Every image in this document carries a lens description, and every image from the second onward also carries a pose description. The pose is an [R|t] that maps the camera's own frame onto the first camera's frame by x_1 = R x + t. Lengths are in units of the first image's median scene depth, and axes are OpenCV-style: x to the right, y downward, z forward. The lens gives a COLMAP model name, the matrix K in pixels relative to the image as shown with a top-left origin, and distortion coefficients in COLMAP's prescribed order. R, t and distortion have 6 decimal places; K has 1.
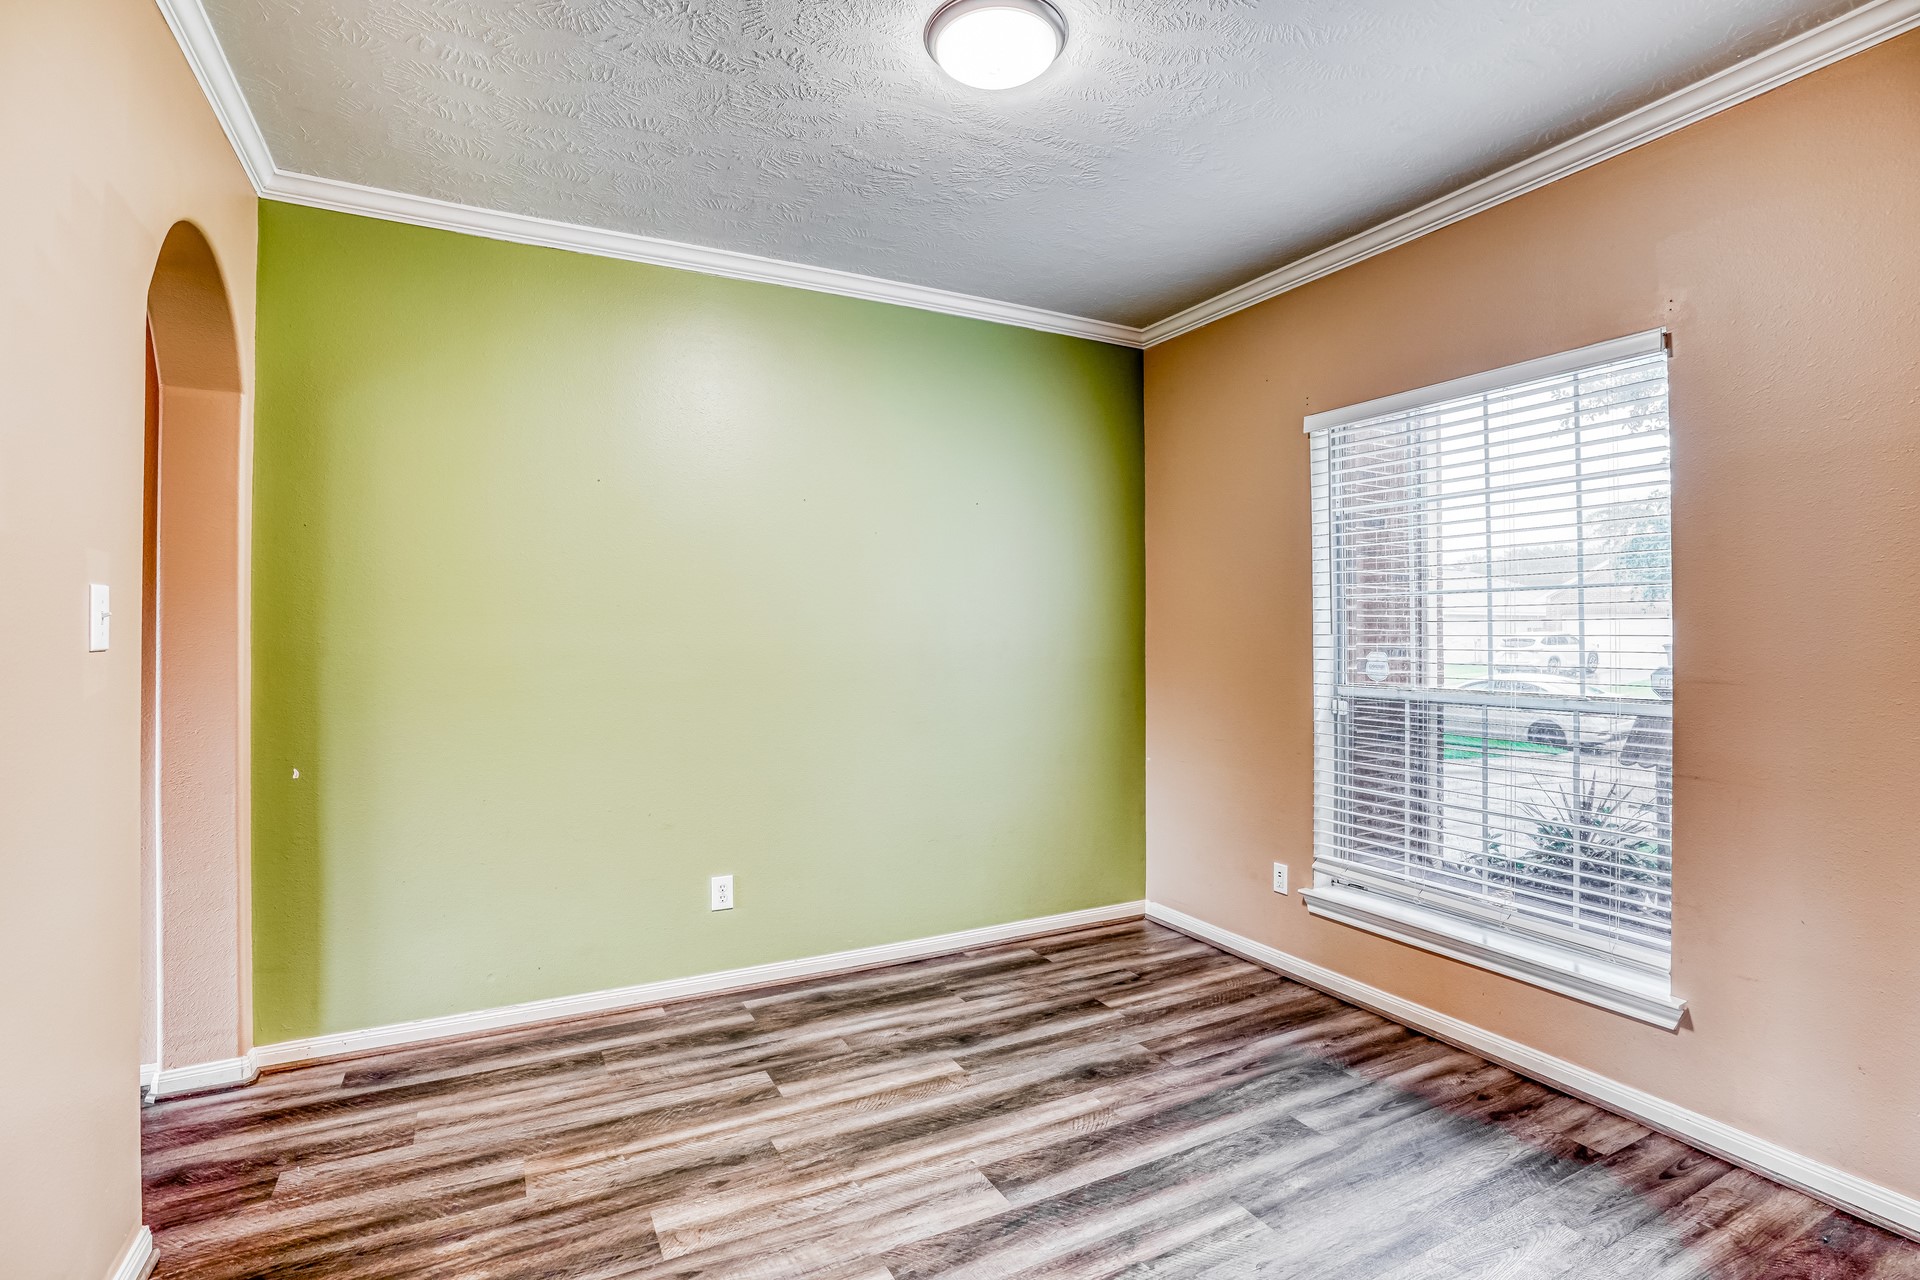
lens RADIAL K [[883.6, 0, 958.3], [0, 883.6, 641.6], [0, 0, 1]] dist [-0.036759, 0.000050]
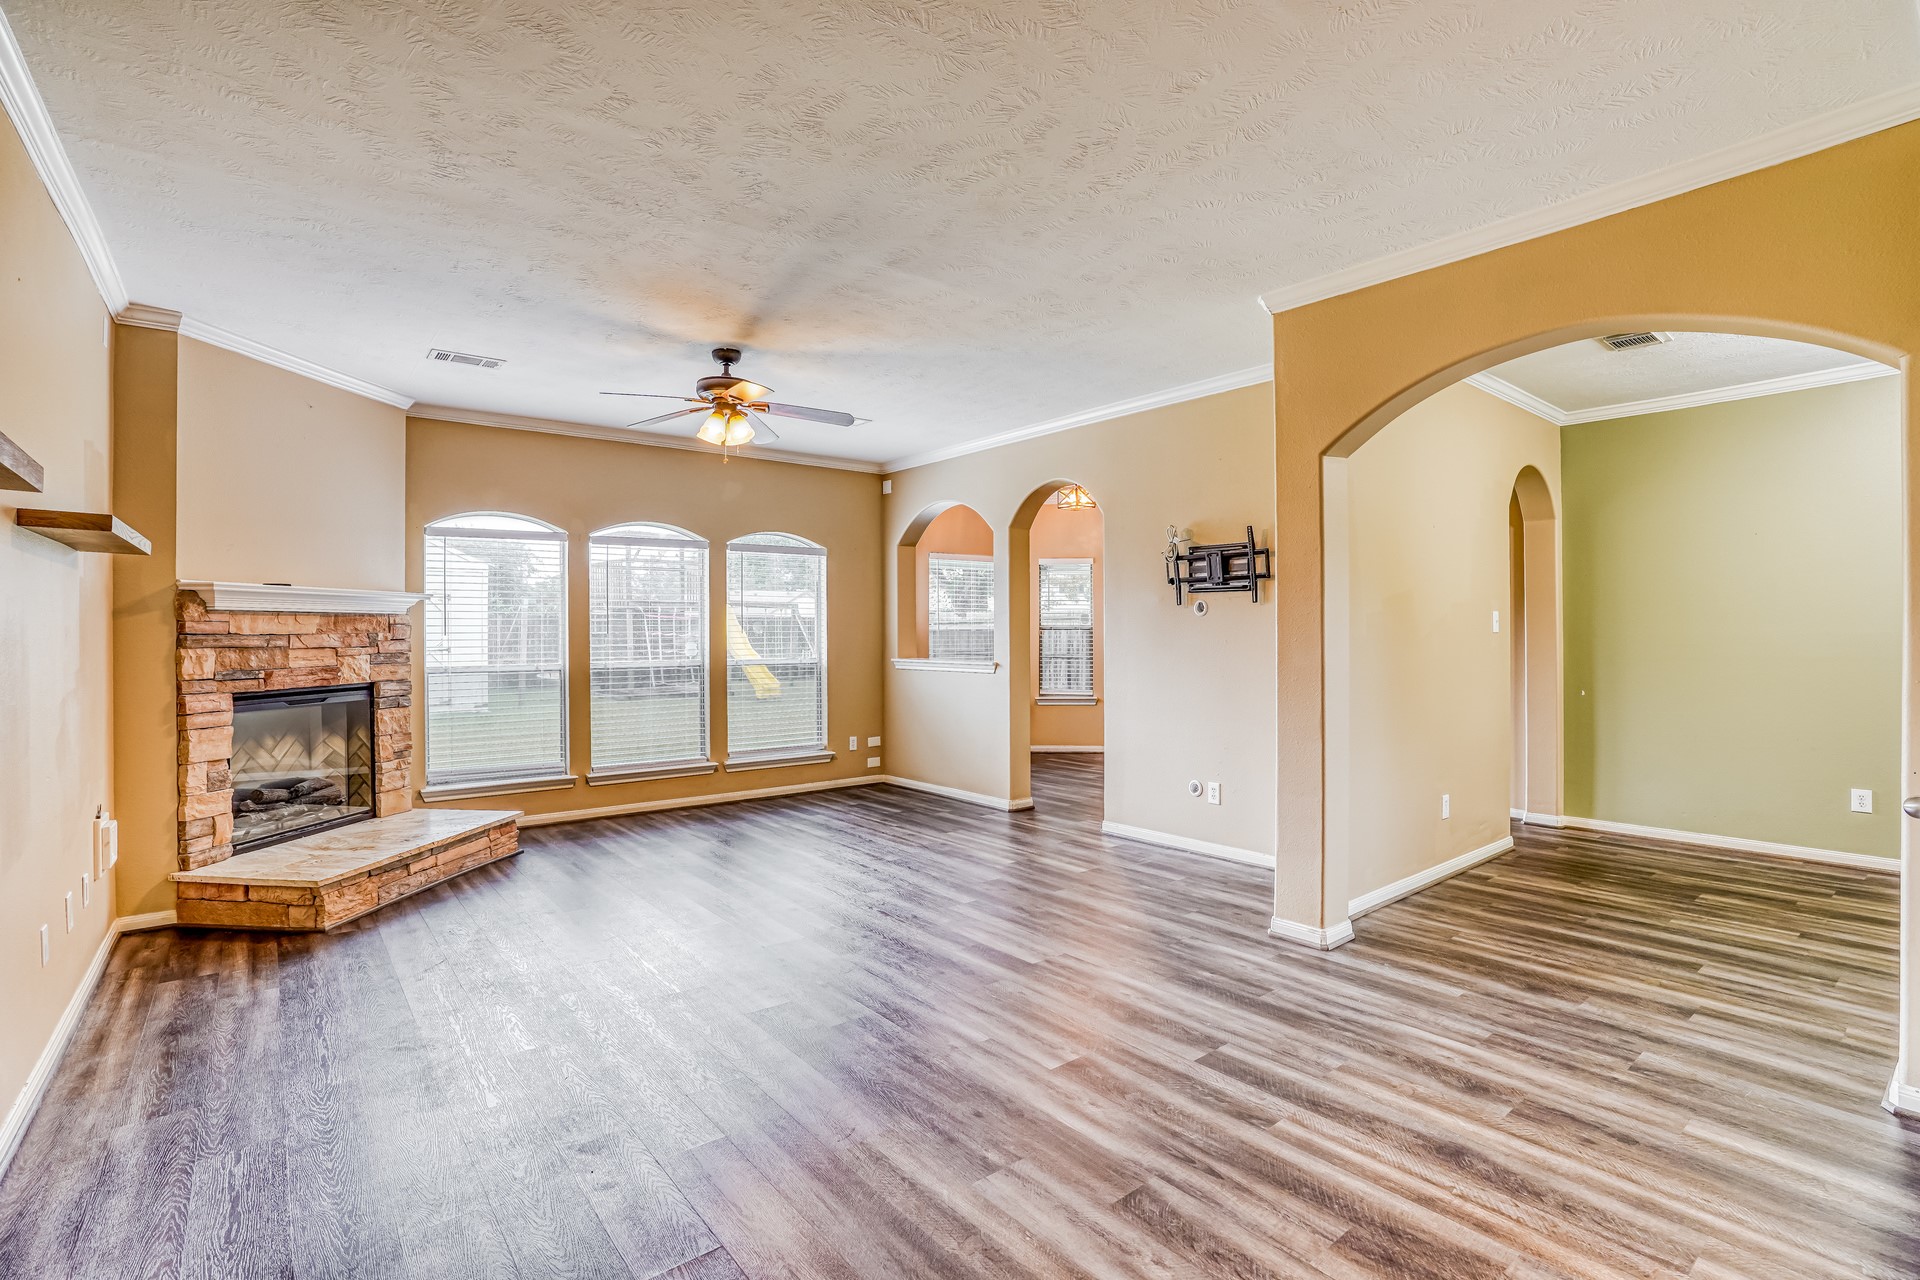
lens RADIAL K [[883.6, 0, 958.9], [0, 883.6, 638.4], [0, 0, 1]] dist [-0.036759, 0.000050]
pose [[0.184685, -0.000066, -0.982798, 1.028926], [0.009146, 0.999957, 0.001652, 0.004366], [0.982755, -0.009294, 0.184678, -0.888206]]
